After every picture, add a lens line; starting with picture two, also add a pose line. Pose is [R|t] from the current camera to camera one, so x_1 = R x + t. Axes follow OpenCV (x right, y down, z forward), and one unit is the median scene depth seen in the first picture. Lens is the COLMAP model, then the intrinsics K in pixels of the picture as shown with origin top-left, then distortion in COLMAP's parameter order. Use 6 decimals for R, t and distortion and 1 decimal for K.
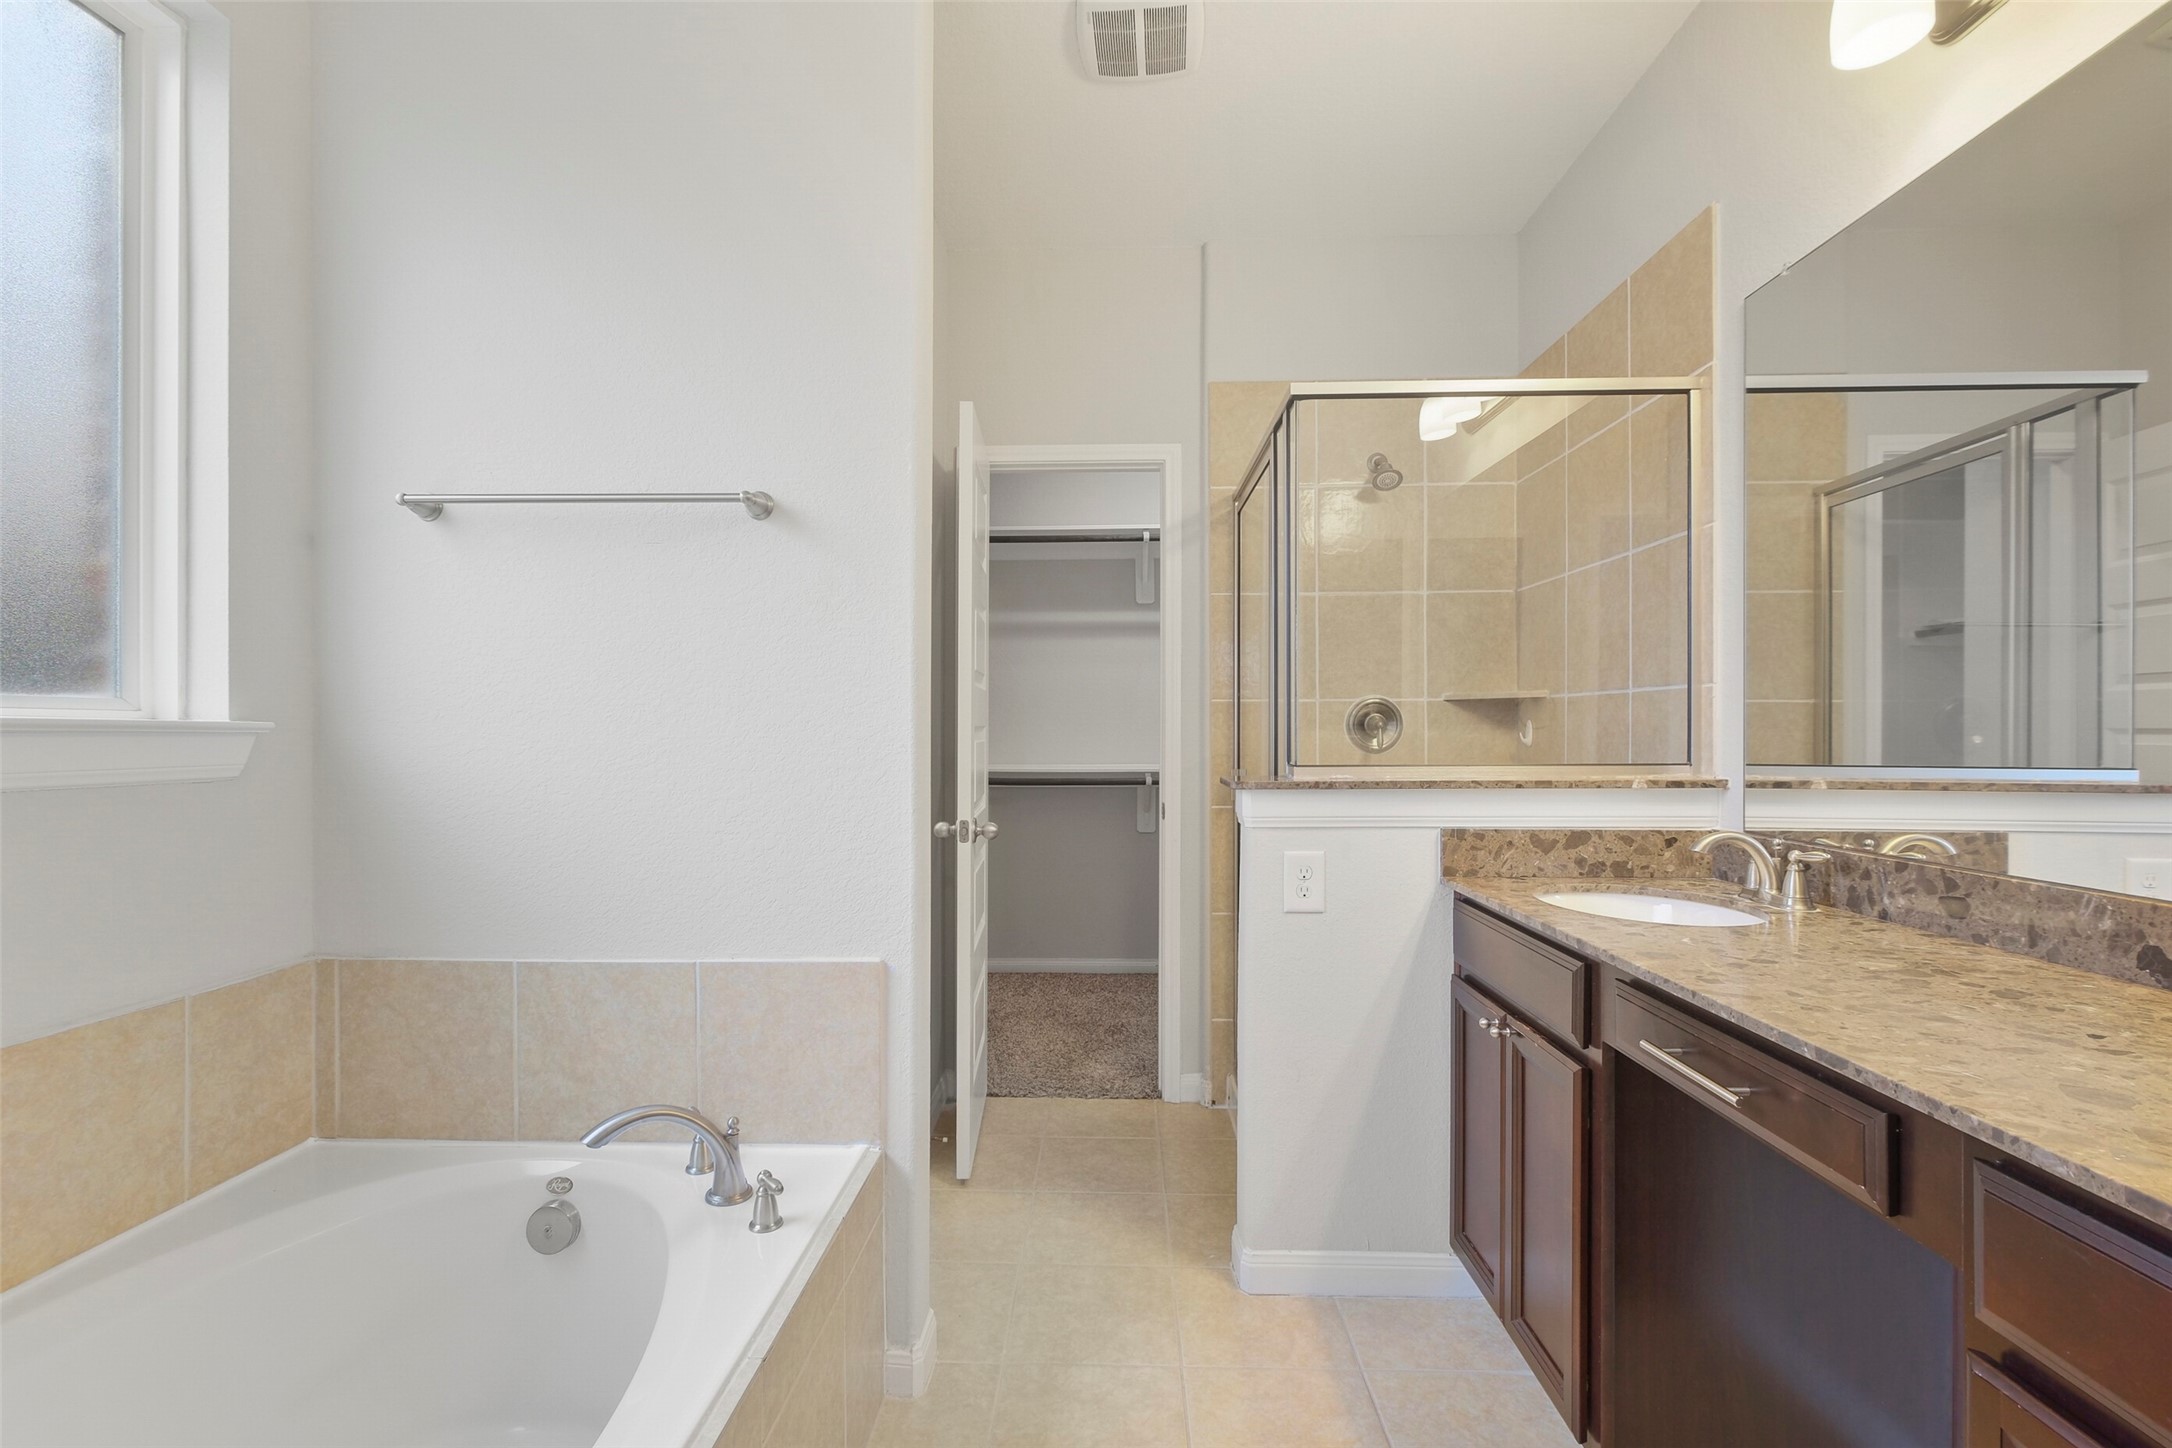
lens RADIAL K [[973.3, 0, 1075.3], [0, 973.3, 727.4], [0, 0, 1]] dist [-0.000265, 0.000230]
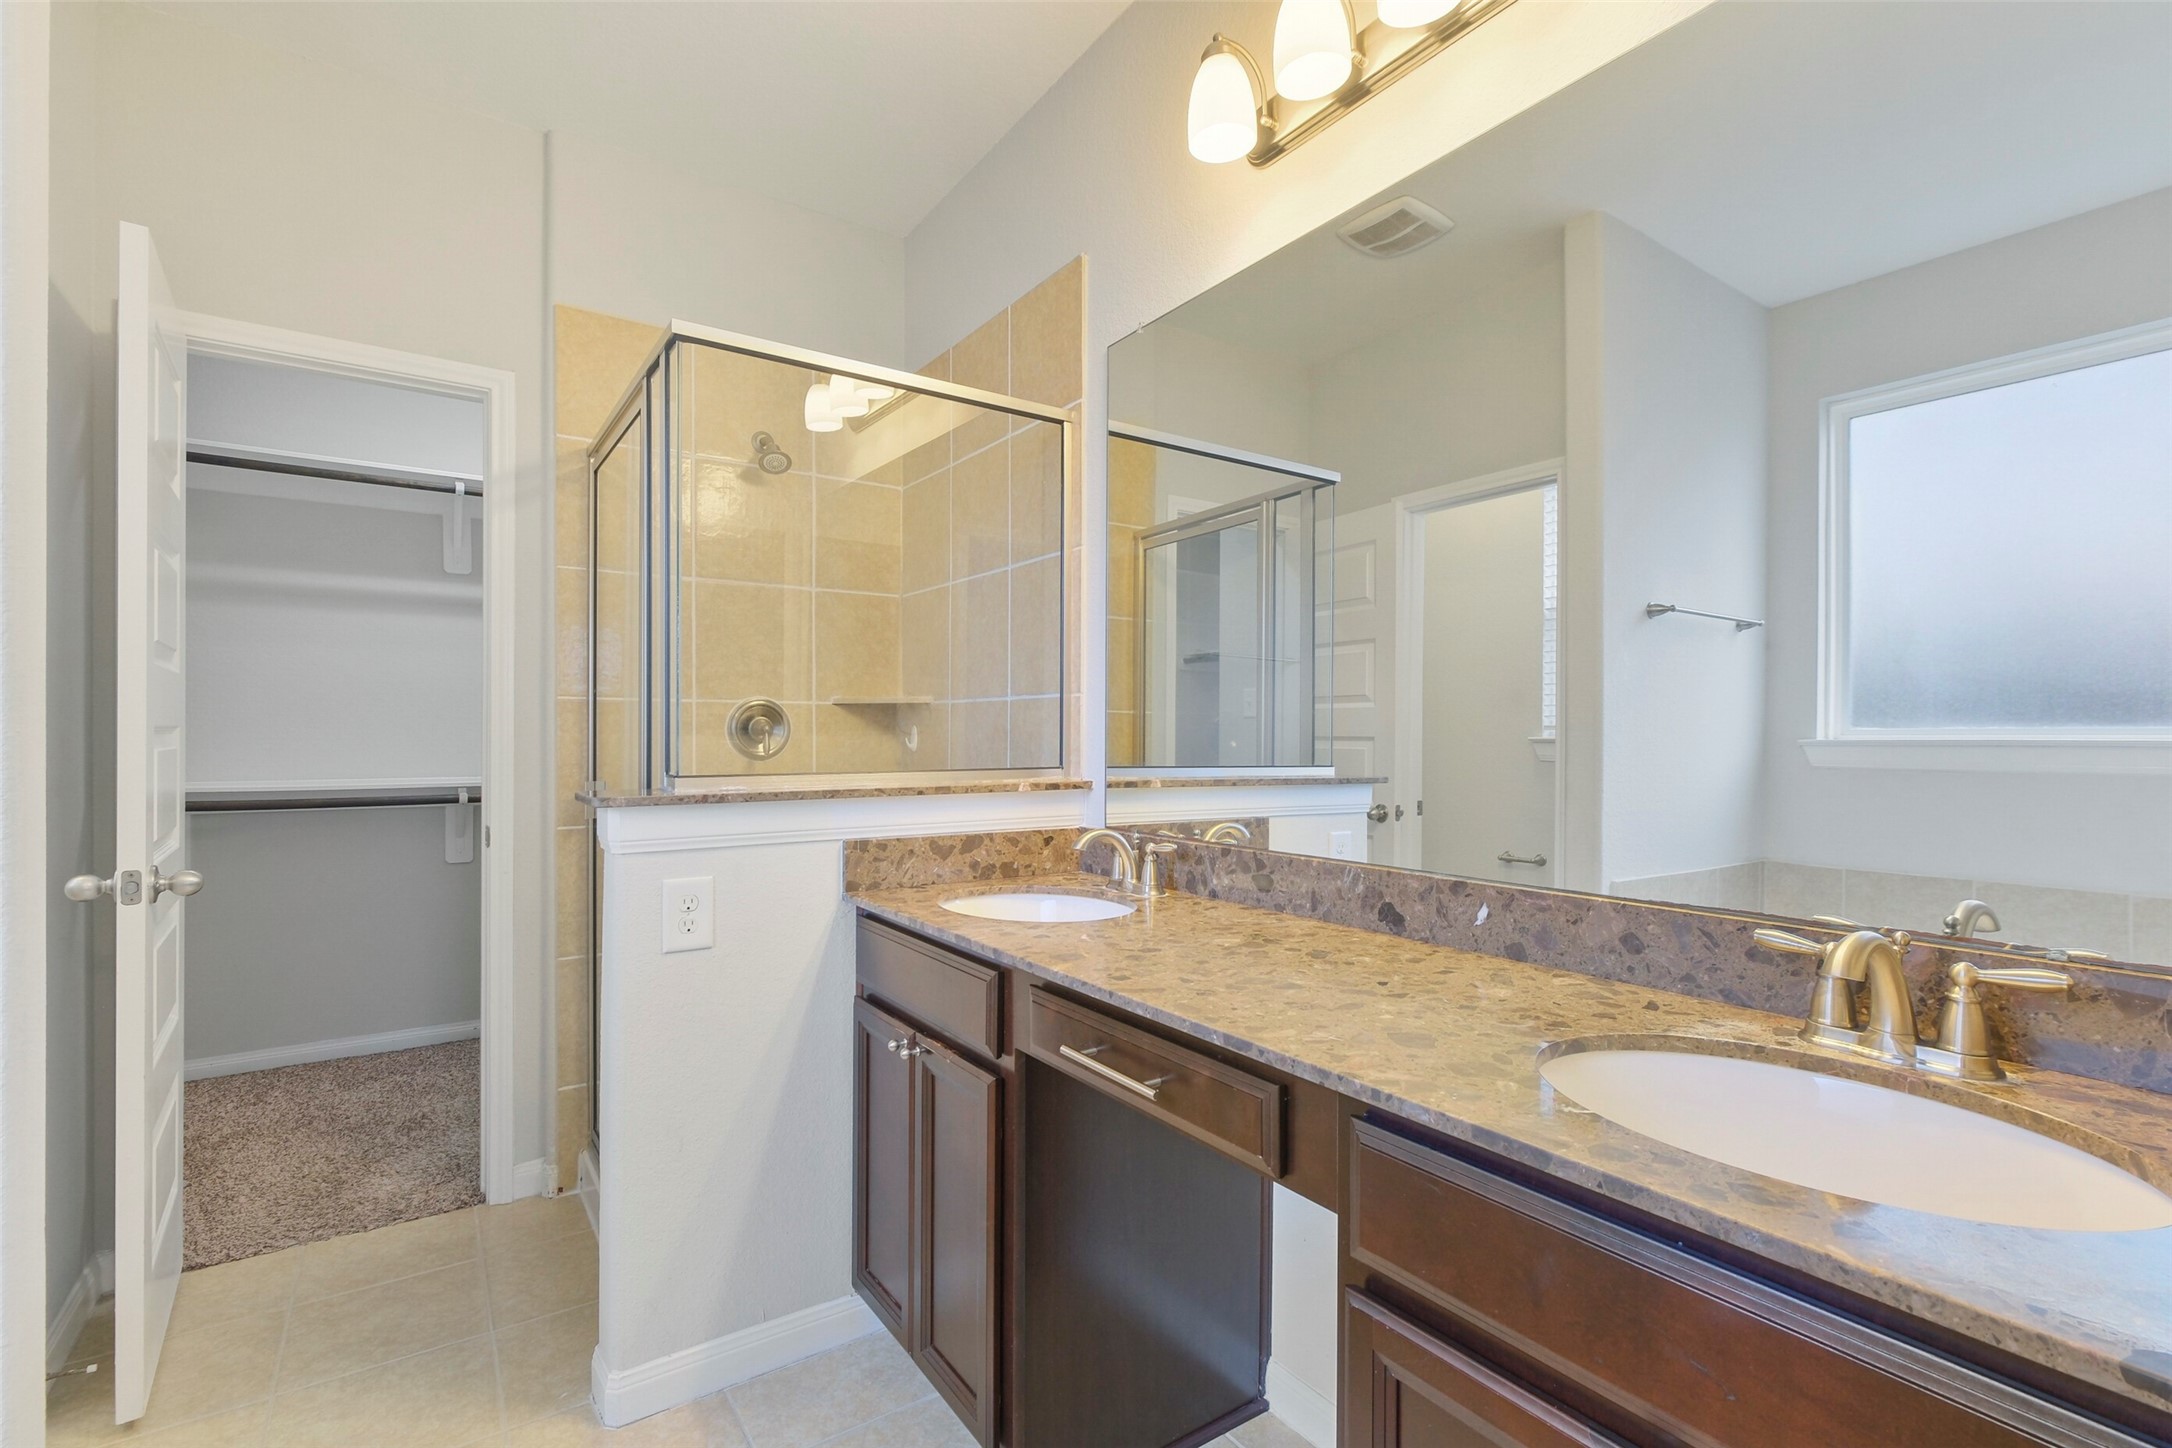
lens RADIAL K [[973.3, 0, 1095.2], [0, 973.3, 743.6], [0, 0, 1]] dist [-0.000265, 0.000230]
pose [[0.792841, -0.000785, 0.609428, 0.000502], [-0.005950, 0.999942, 0.009029, 0.001132], [-0.609399, -0.010785, 0.792790, 0.105237]]
